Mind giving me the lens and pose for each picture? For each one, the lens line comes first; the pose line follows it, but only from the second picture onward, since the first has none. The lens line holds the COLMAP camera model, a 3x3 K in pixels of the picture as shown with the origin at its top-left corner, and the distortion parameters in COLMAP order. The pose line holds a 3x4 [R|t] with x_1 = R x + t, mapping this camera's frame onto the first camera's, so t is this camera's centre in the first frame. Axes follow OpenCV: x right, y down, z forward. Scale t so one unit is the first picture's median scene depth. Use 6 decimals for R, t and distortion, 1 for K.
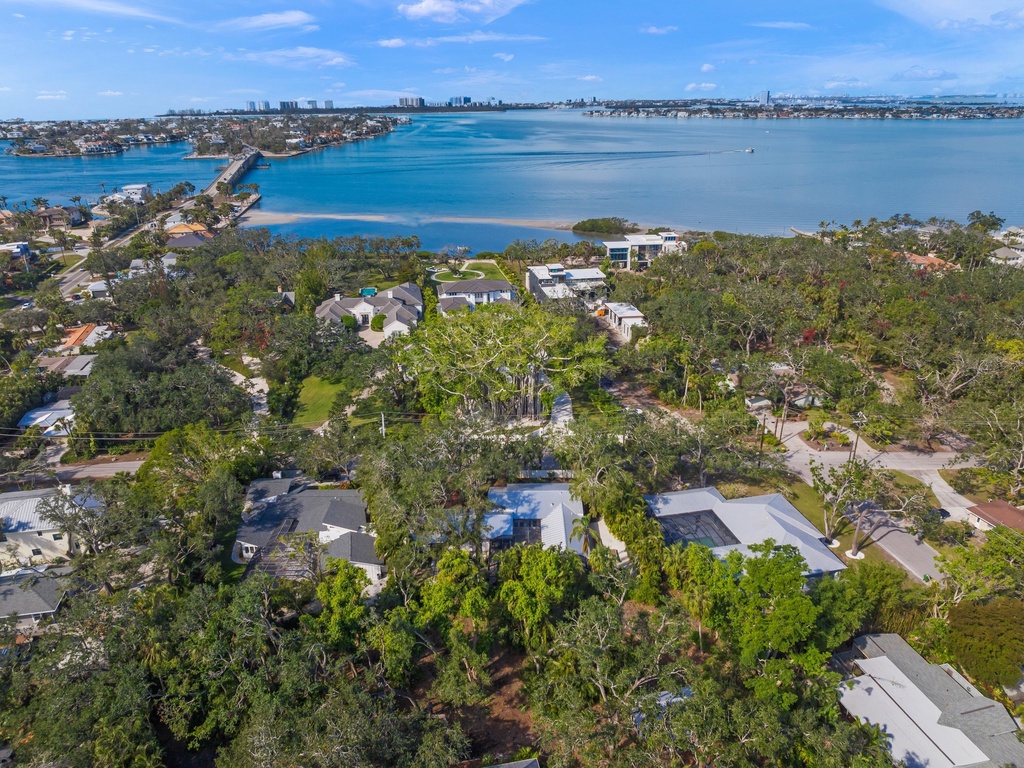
lens RADIAL K [[719.9, 0, 514.7], [0, 719.9, 381.6], [0, 0, 1]] dist [-0.035462, -0.003879]
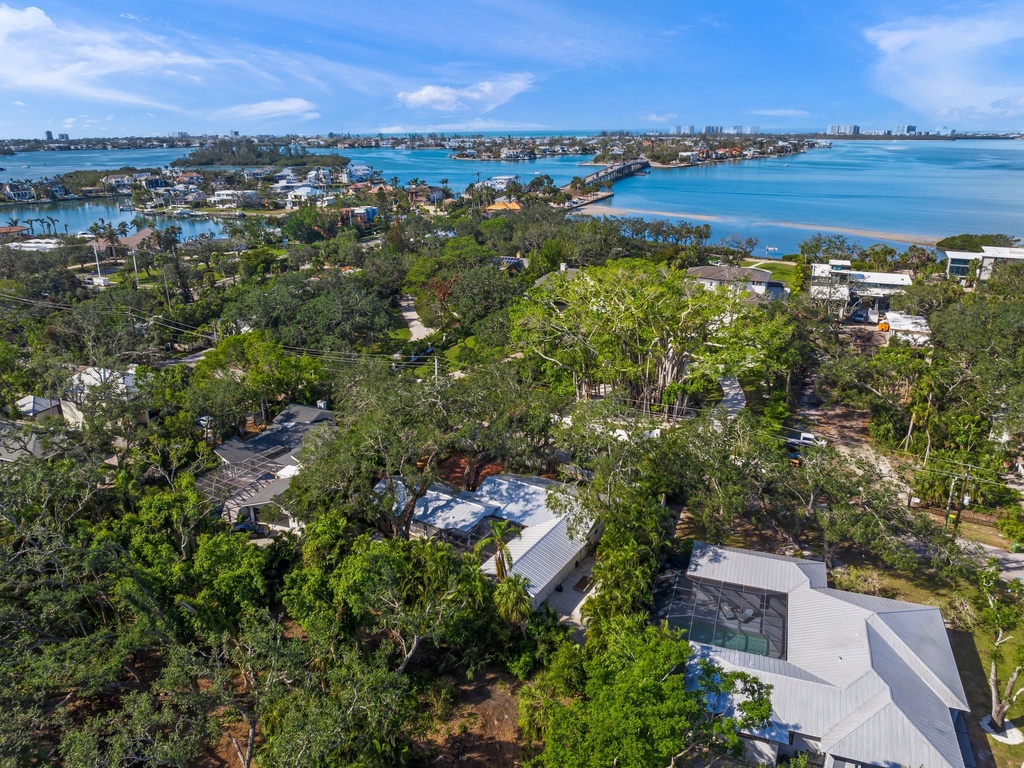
lens RADIAL K [[719.9, 0, 514.7], [0, 719.9, 381.6], [0, 0, 1]] dist [-0.035462, -0.003879]
pose [[0.846283, 0.178470, -0.501949, 0.231904], [-0.197800, 0.980128, 0.015000, 0.029529], [0.494652, 0.086591, 0.864767, 0.248662]]
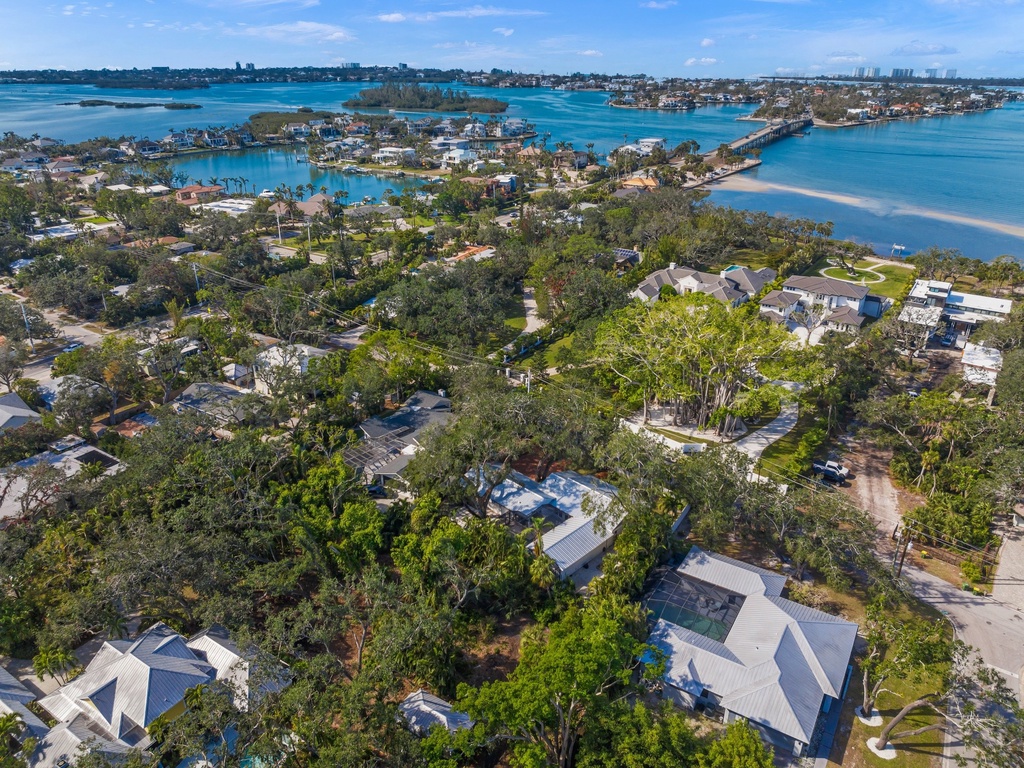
lens RADIAL K [[719.9, 0, 514.7], [0, 719.9, 381.6], [0, 0, 1]] dist [-0.035462, -0.003879]
pose [[0.713233, 0.296562, -0.635099, 0.349440], [-0.268545, 0.952561, 0.143219, -0.061296], [0.647443, 0.068404, 0.759038, 0.145256]]
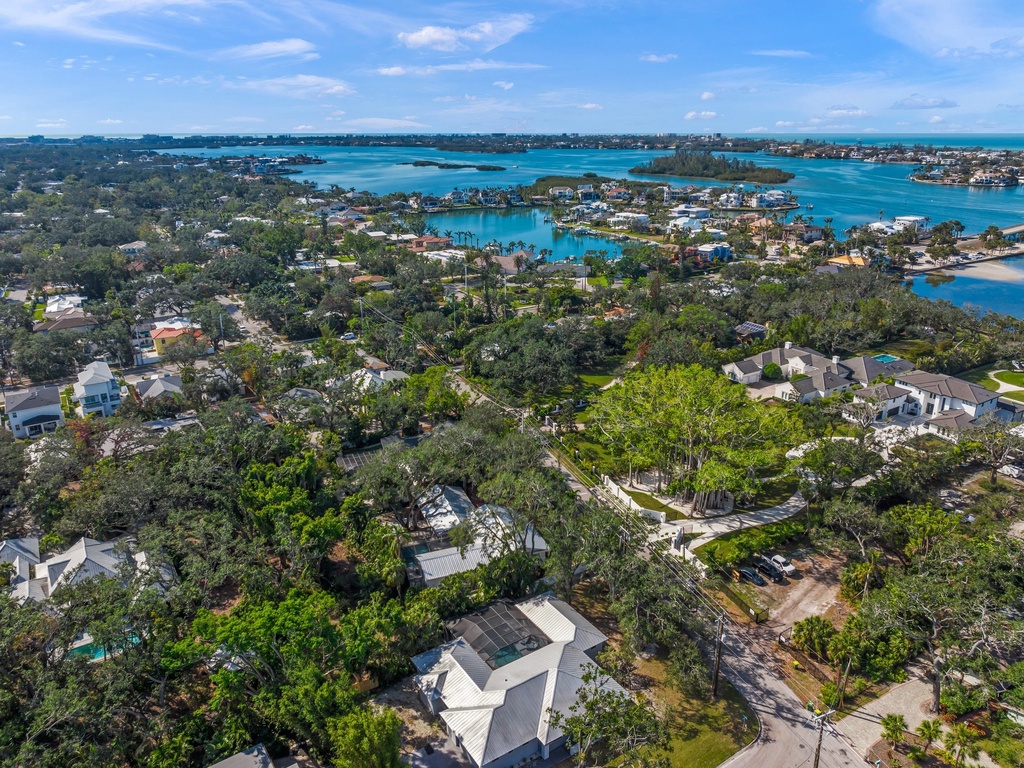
lens RADIAL K [[719.9, 0, 514.7], [0, 719.9, 381.6], [0, 0, 1]] dist [-0.035462, -0.003879]
pose [[0.364195, 0.316914, -0.875744, 0.592750], [-0.347300, 0.918709, 0.188031, -0.159179], [0.864144, 0.235666, 0.444654, 0.348848]]
